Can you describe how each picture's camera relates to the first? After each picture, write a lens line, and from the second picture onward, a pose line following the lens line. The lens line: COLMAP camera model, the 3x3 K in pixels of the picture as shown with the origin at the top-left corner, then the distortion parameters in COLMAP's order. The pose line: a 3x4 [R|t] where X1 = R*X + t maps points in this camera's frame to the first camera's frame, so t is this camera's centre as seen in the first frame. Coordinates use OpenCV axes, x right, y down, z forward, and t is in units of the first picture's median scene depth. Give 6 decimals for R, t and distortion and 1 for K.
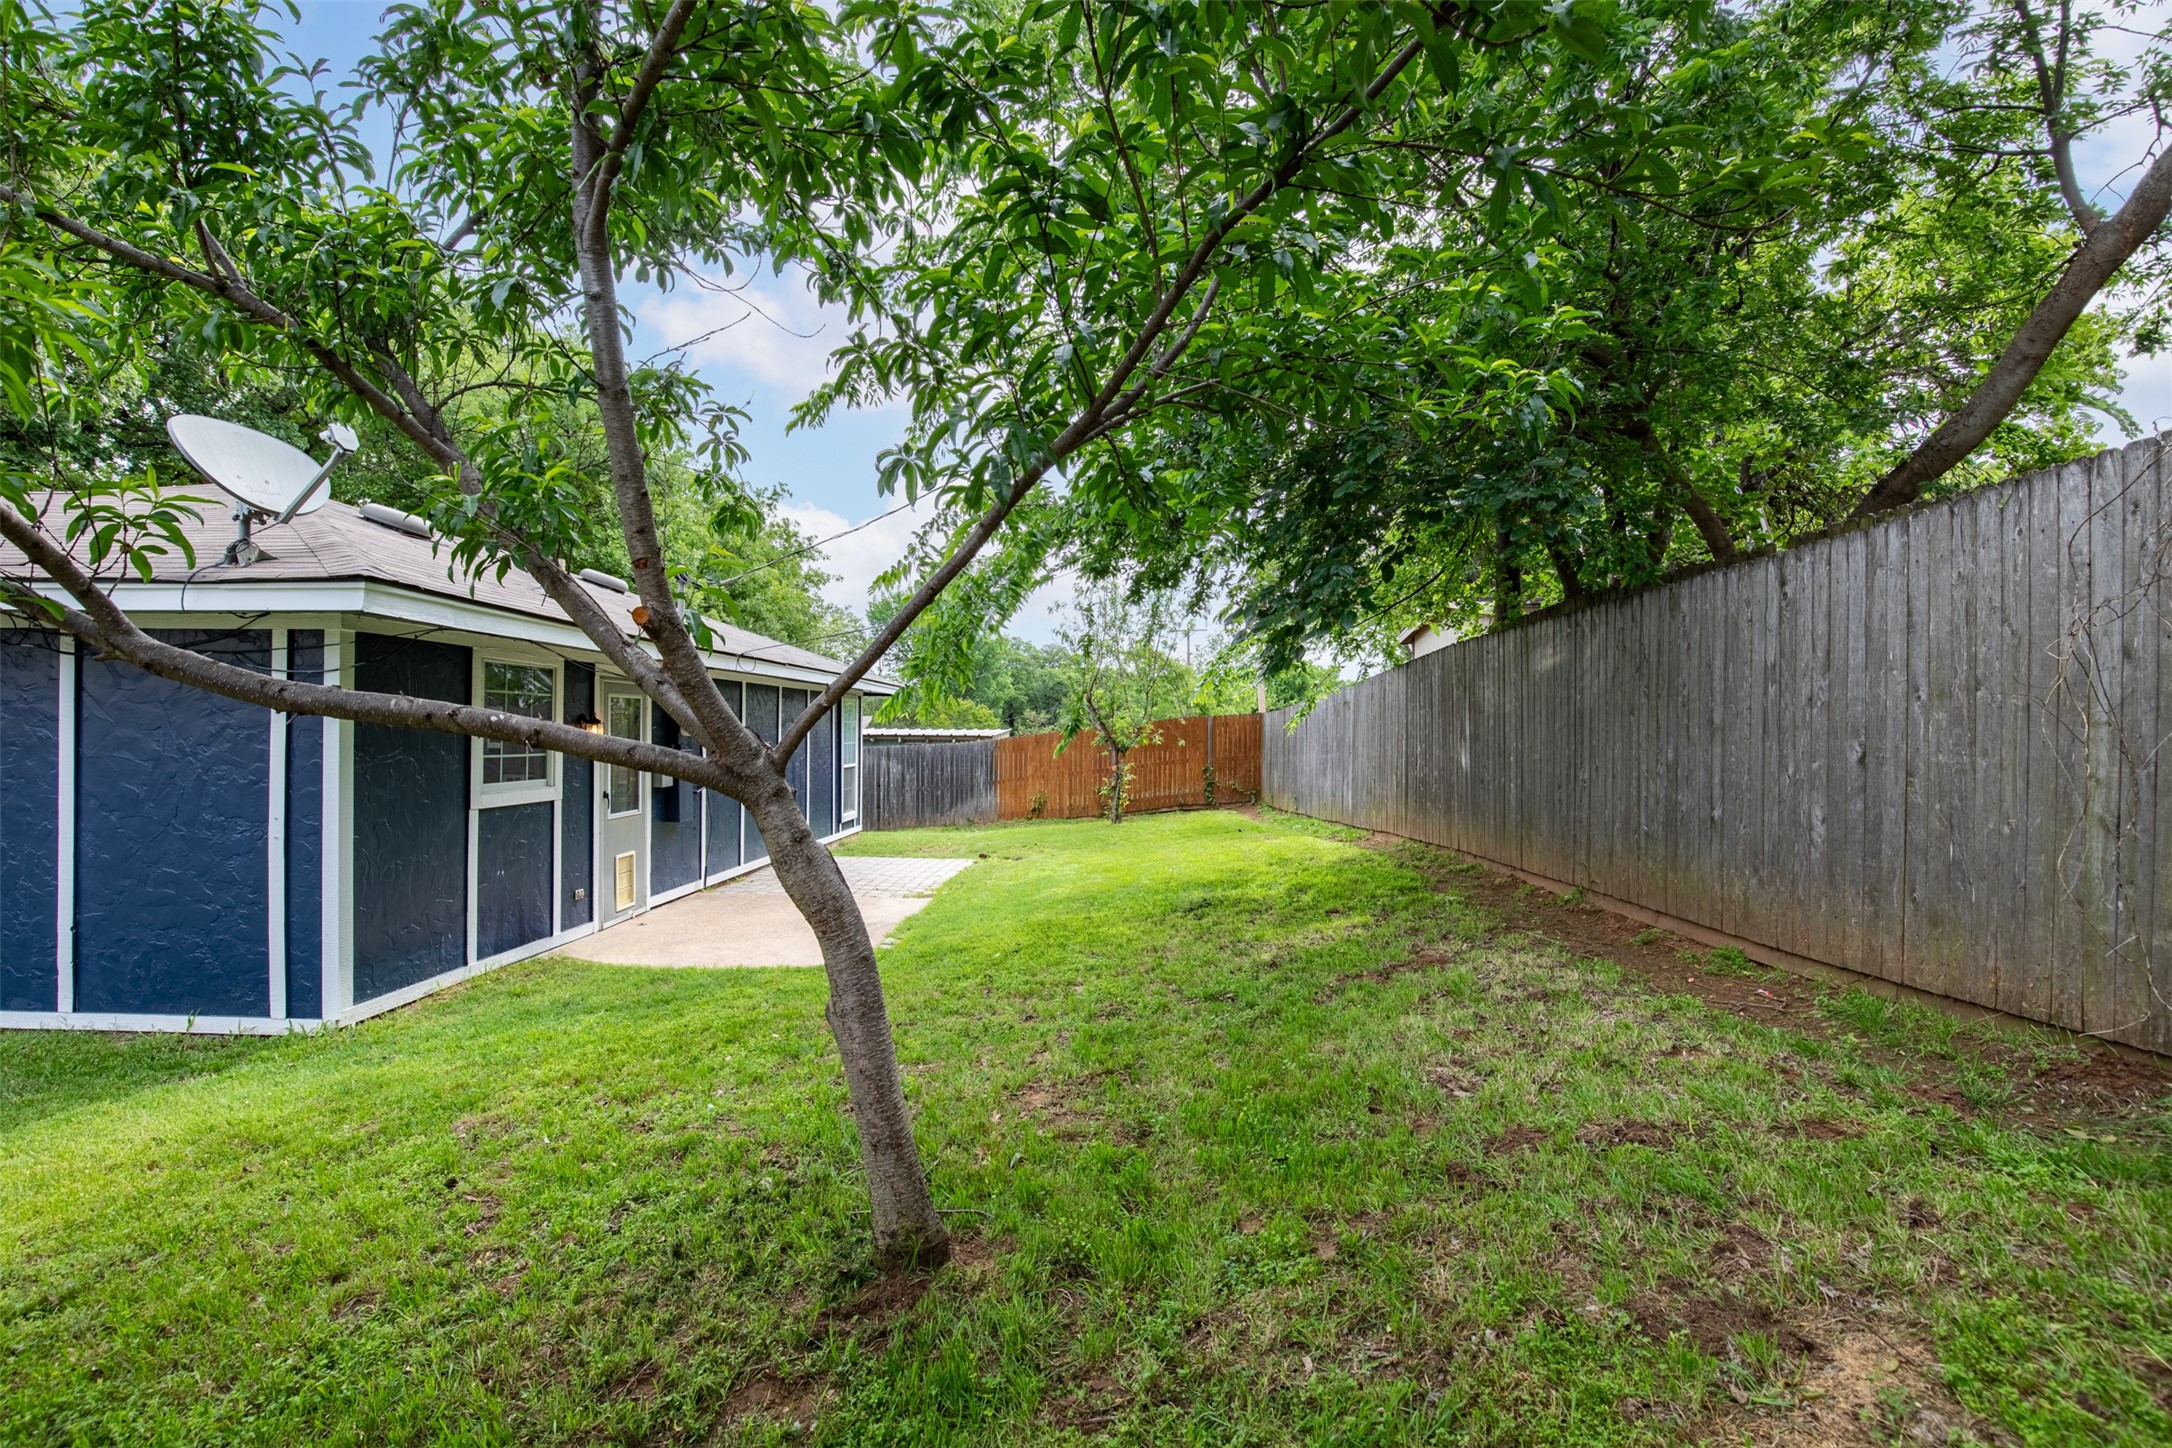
lens RADIAL K [[991.9, 0, 1087.7], [0, 991.9, 729.2], [0, 0, 1]] dist [-0.043089, 0.011460]
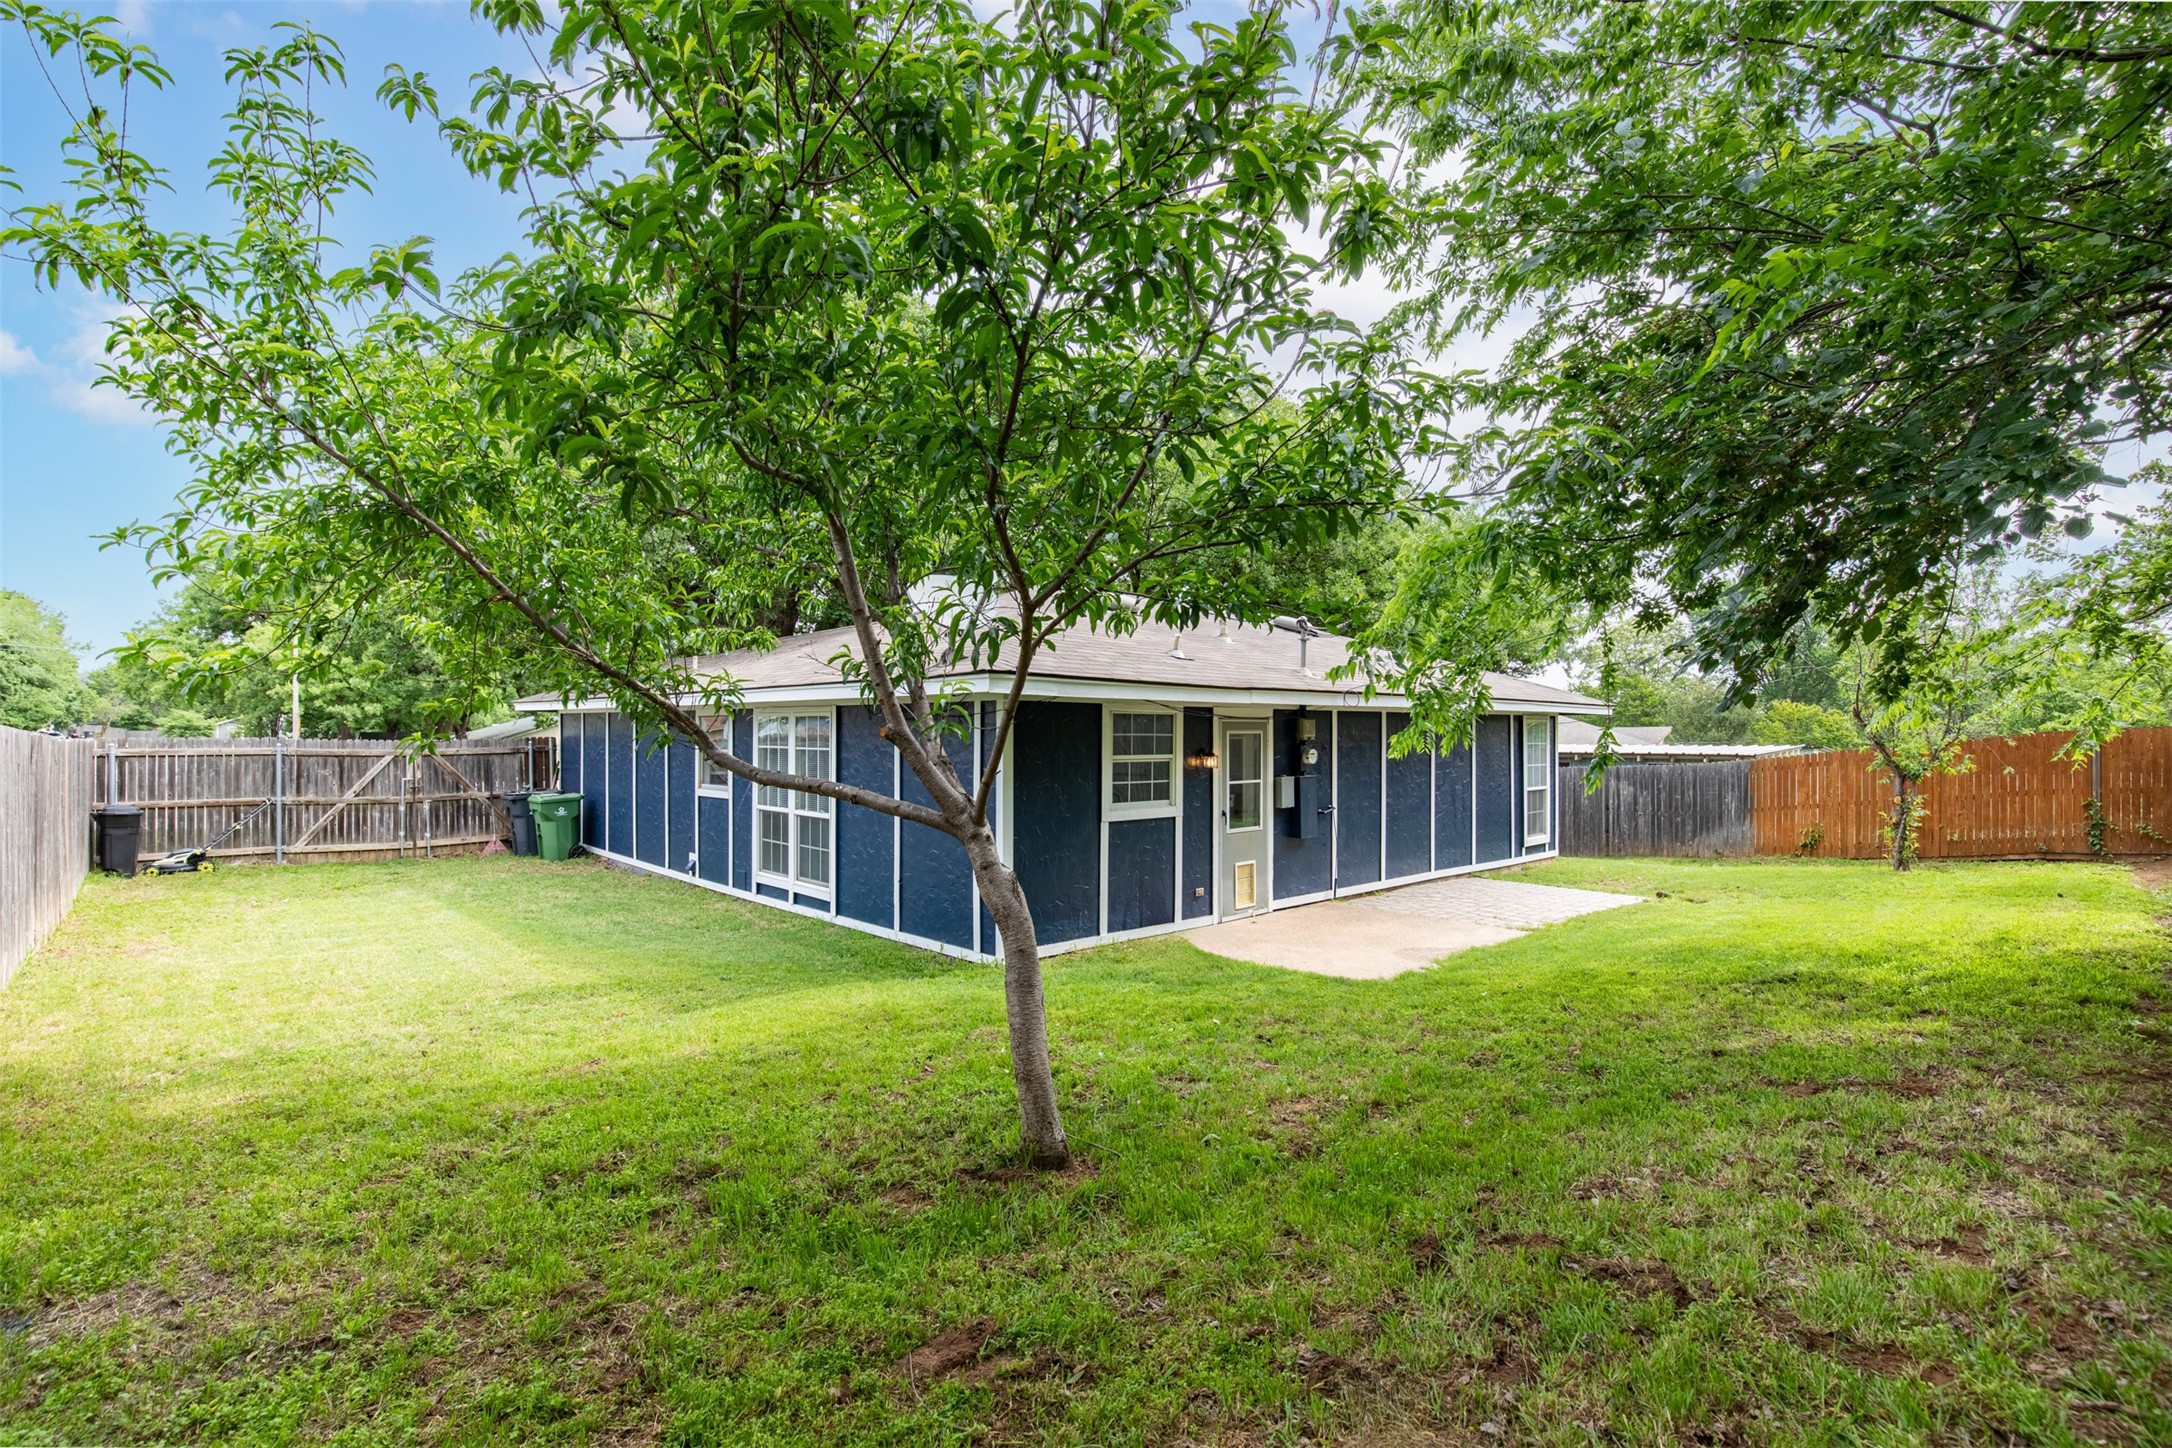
lens RADIAL K [[991.9, 0, 1087.7], [0, 991.9, 729.2], [0, 0, 1]] dist [-0.043089, 0.011460]
pose [[0.701389, -0.011703, -0.712683, 0.283104], [0.005199, 0.999923, -0.011303, -0.026196], [0.712760, 0.004222, 0.701395, 0.007470]]
